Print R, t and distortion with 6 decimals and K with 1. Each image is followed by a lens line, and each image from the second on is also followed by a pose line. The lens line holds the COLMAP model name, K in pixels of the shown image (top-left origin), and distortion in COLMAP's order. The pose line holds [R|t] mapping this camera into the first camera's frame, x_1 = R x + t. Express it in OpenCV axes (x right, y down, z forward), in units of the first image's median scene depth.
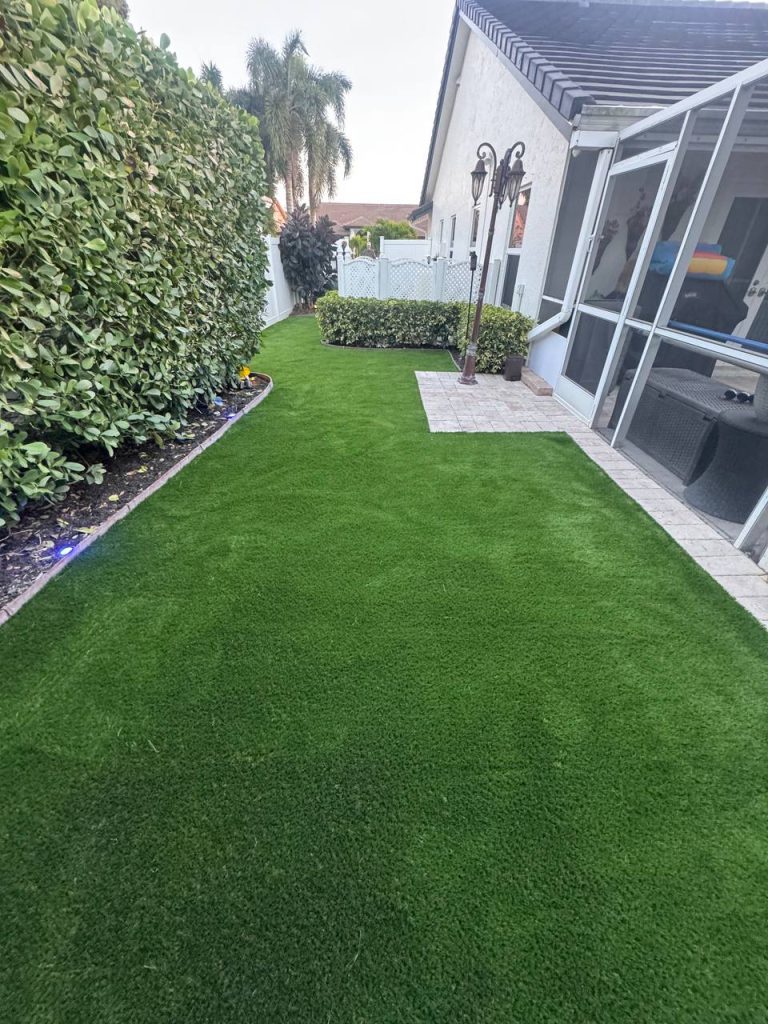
lens RADIAL K [[405.8, 0, 385.3], [0, 405.8, 512.2], [0, 0, 1]] dist [0.000282, -0.000098]
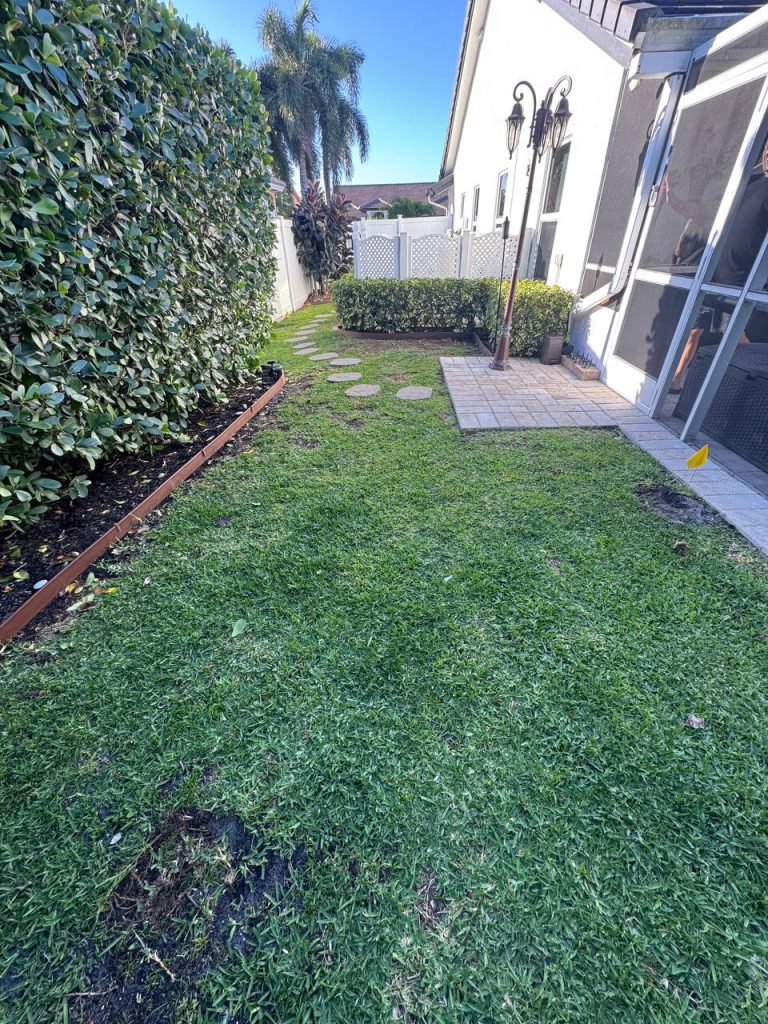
lens RADIAL K [[405.8, 0, 384.9], [0, 405.8, 511.8], [0, 0, 1]] dist [0.000282, -0.000098]
pose [[0.998413, -0.013755, -0.054613, -0.007033], [0.015247, 0.999519, 0.026998, -0.042668], [0.054215, -0.027788, 0.998143, 0.118604]]
